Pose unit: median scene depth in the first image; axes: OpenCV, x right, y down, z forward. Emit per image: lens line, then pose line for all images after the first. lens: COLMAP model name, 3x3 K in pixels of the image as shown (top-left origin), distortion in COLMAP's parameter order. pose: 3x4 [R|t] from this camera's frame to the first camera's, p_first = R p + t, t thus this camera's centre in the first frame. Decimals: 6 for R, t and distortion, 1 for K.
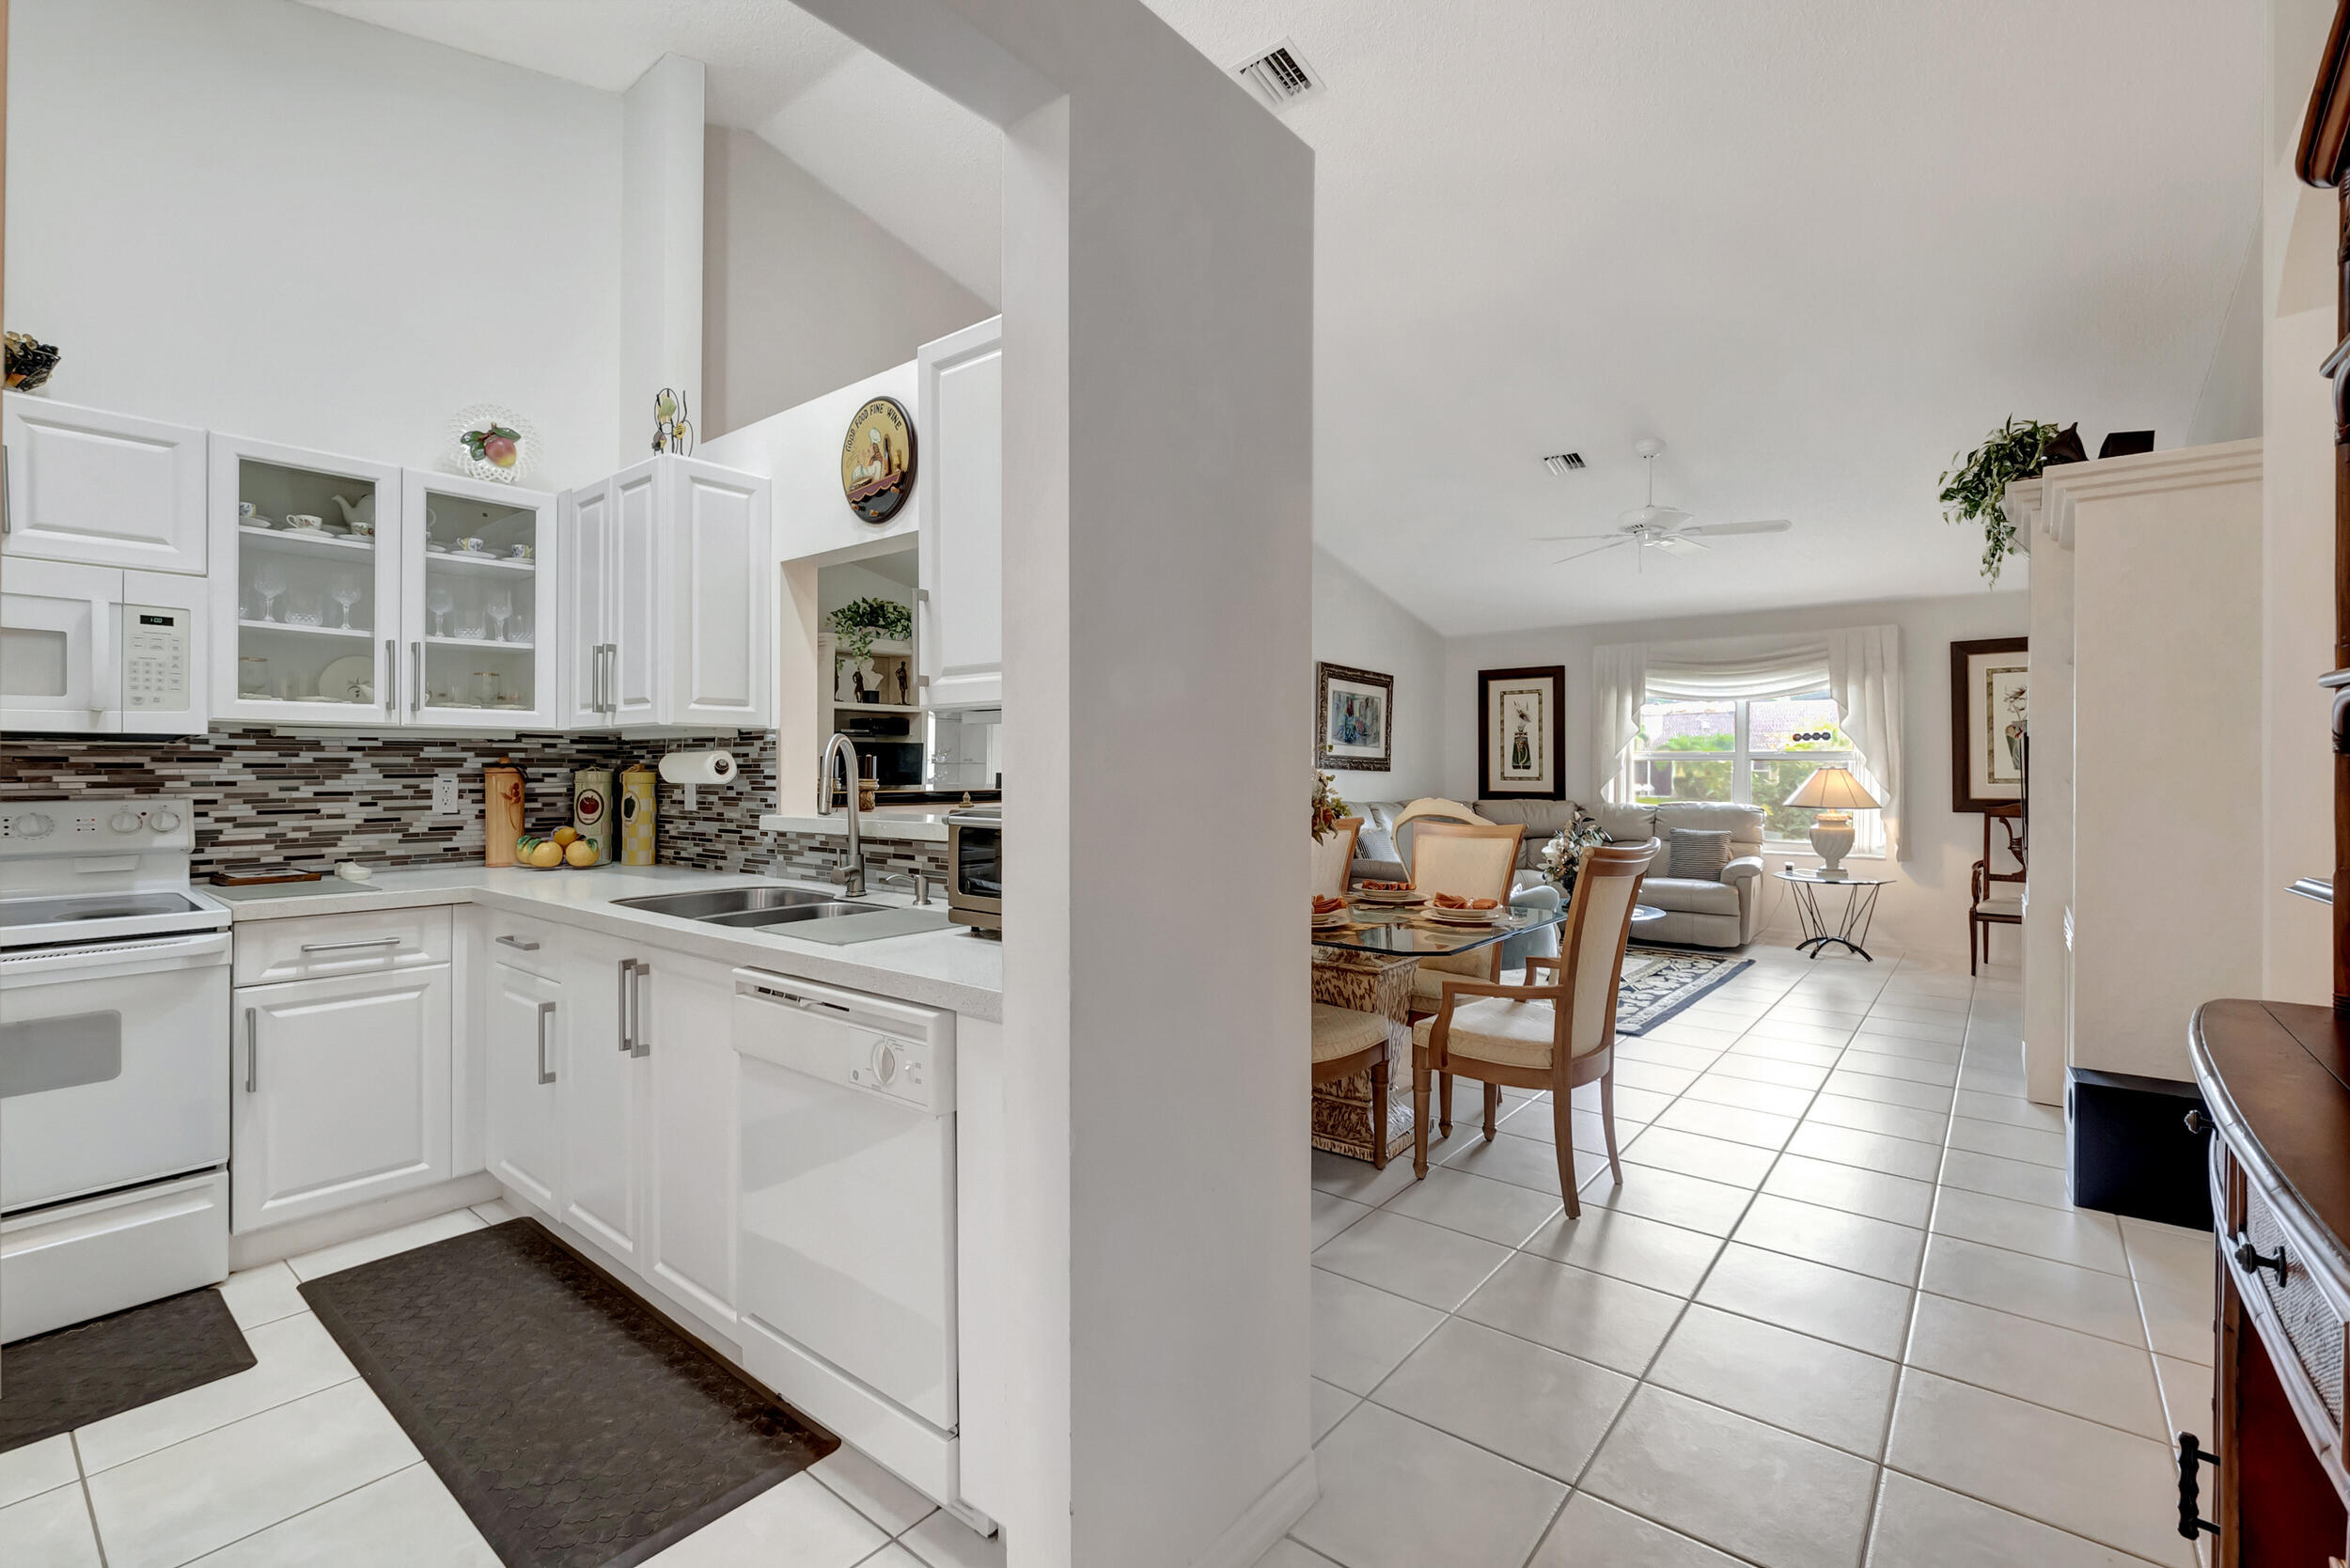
lens RADIAL K [[1043.7, 0, 1170.6], [0, 1043.7, 761.8], [0, 0, 1]] dist [0.000465, -0.002979]
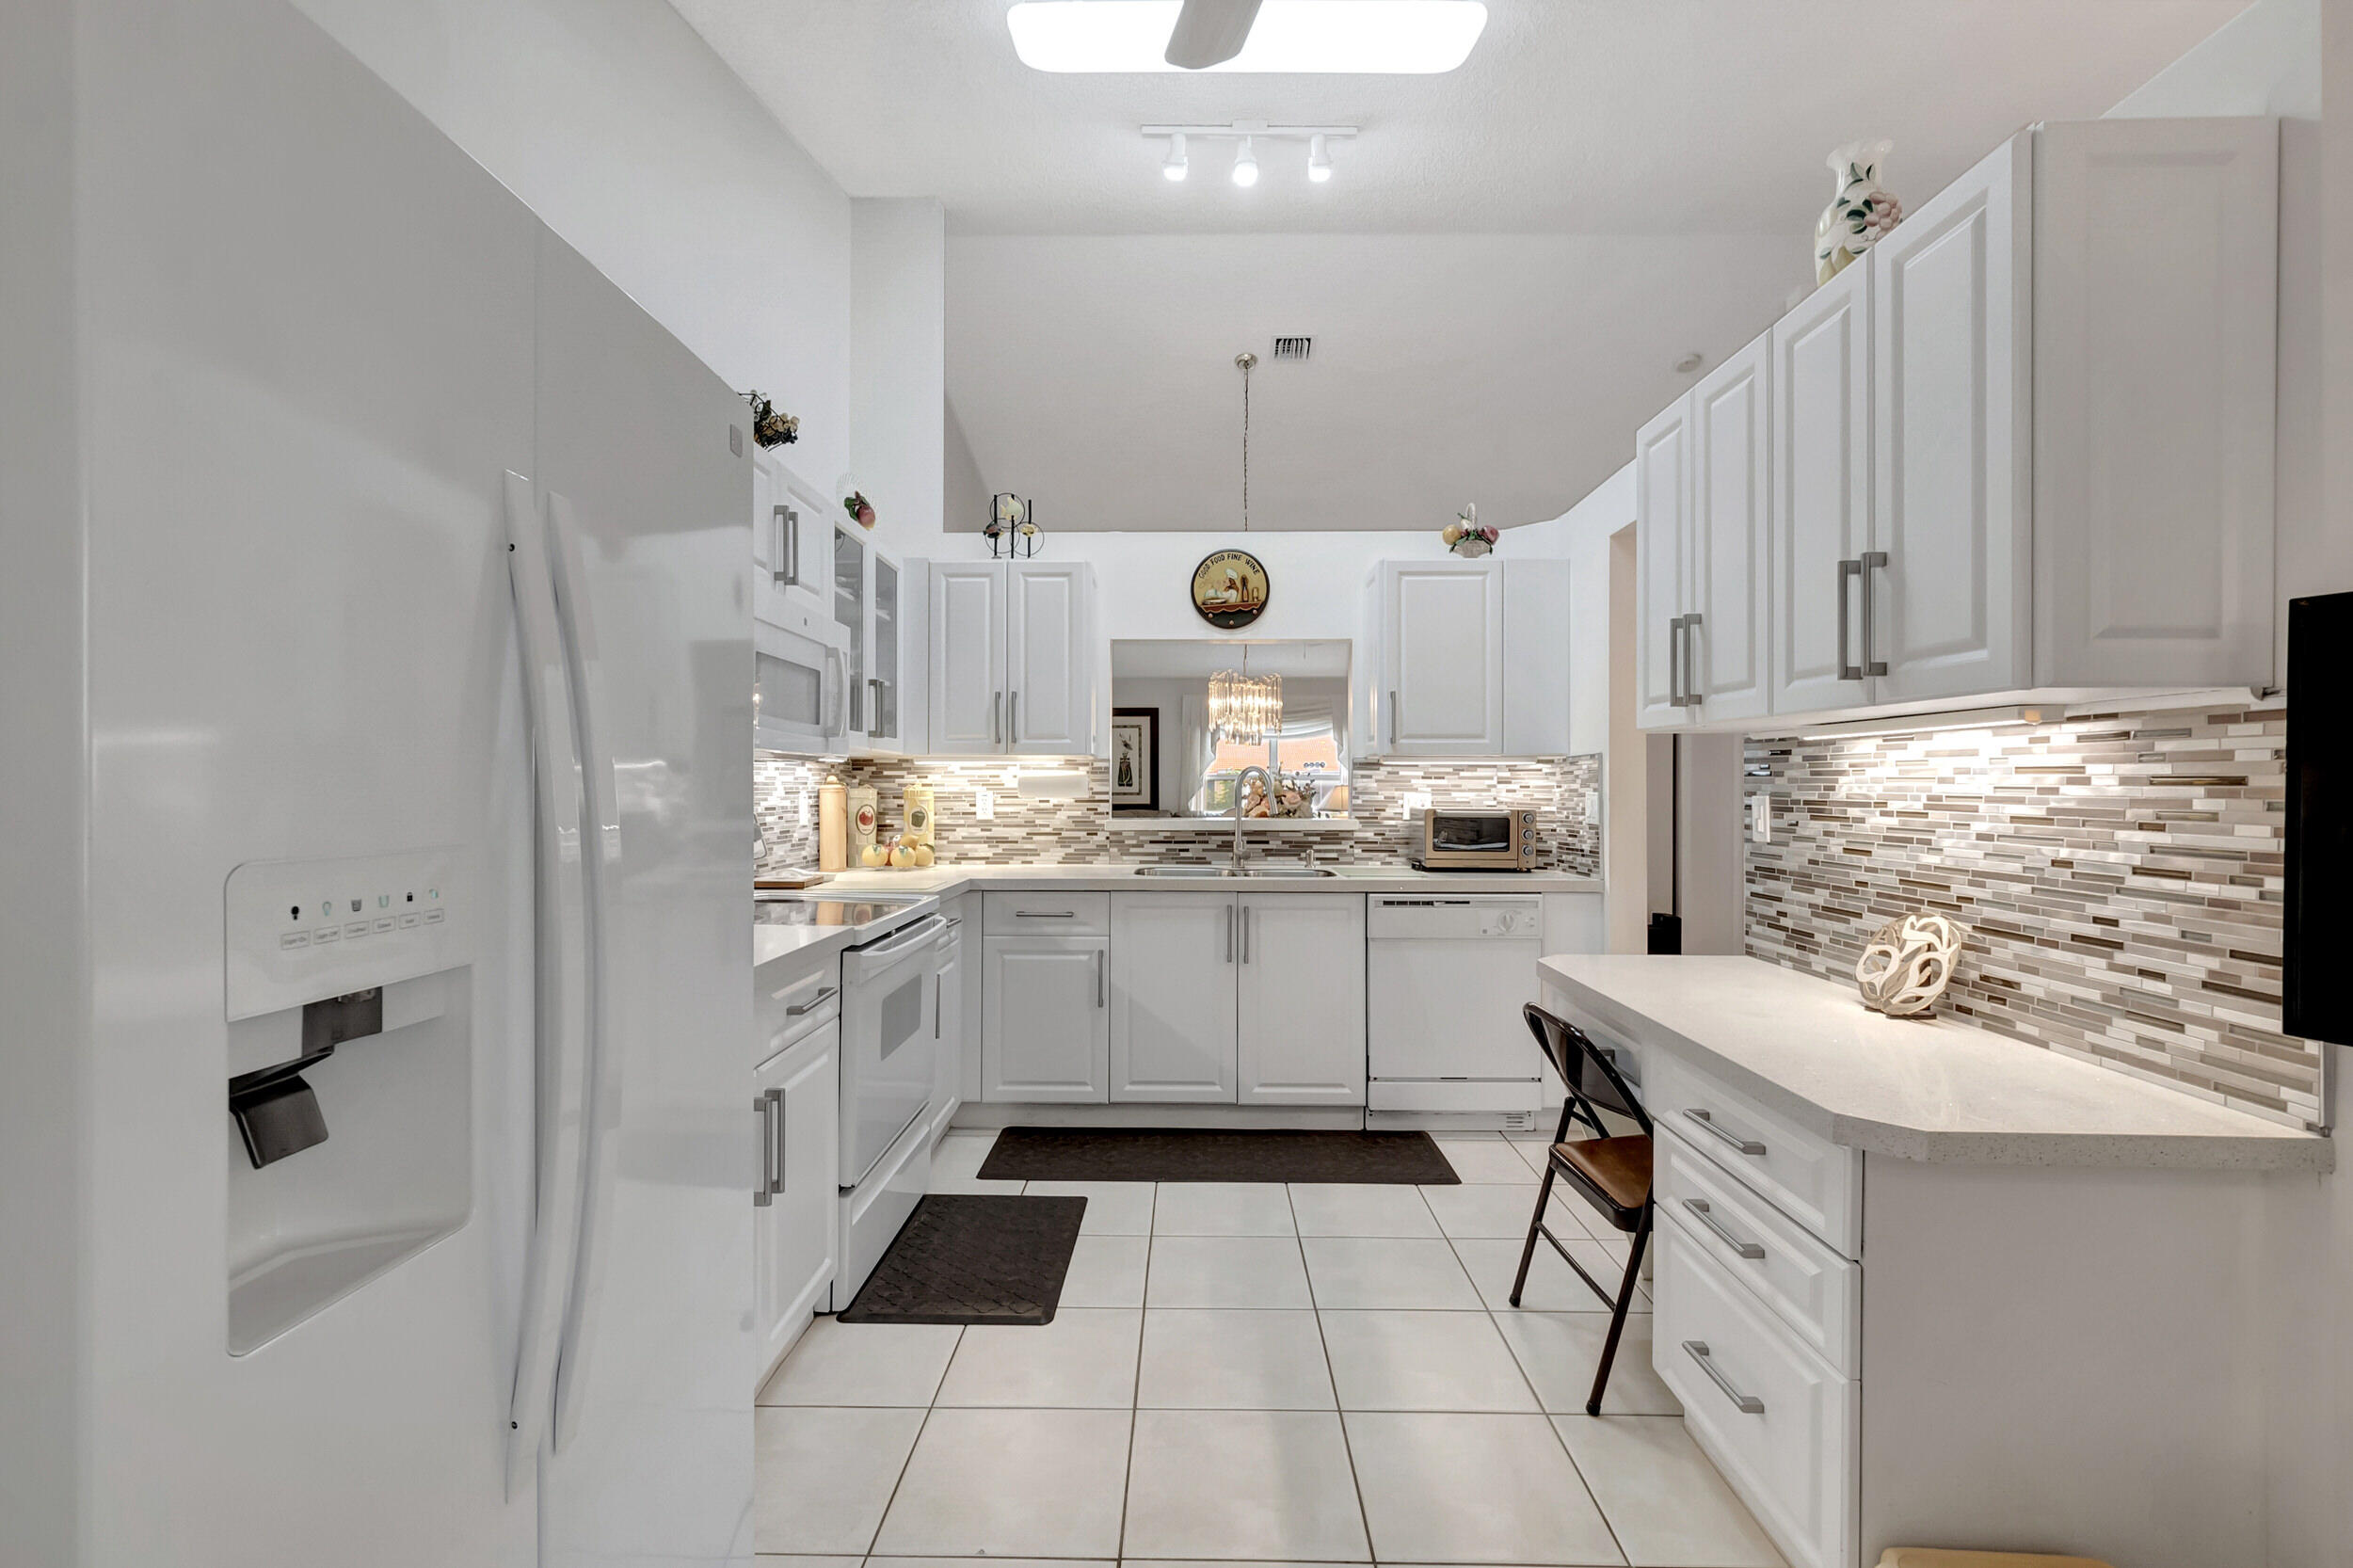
lens RADIAL K [[1045.0, 0, 1174.5], [0, 1045.0, 784.7], [0, 0, 1]] dist [0.000465, -0.002979]
pose [[0.784020, 0.002381, 0.620731, -0.547115], [-0.006519, 0.999969, 0.004398, -0.001316], [-0.620701, -0.007495, 0.784011, -0.071726]]
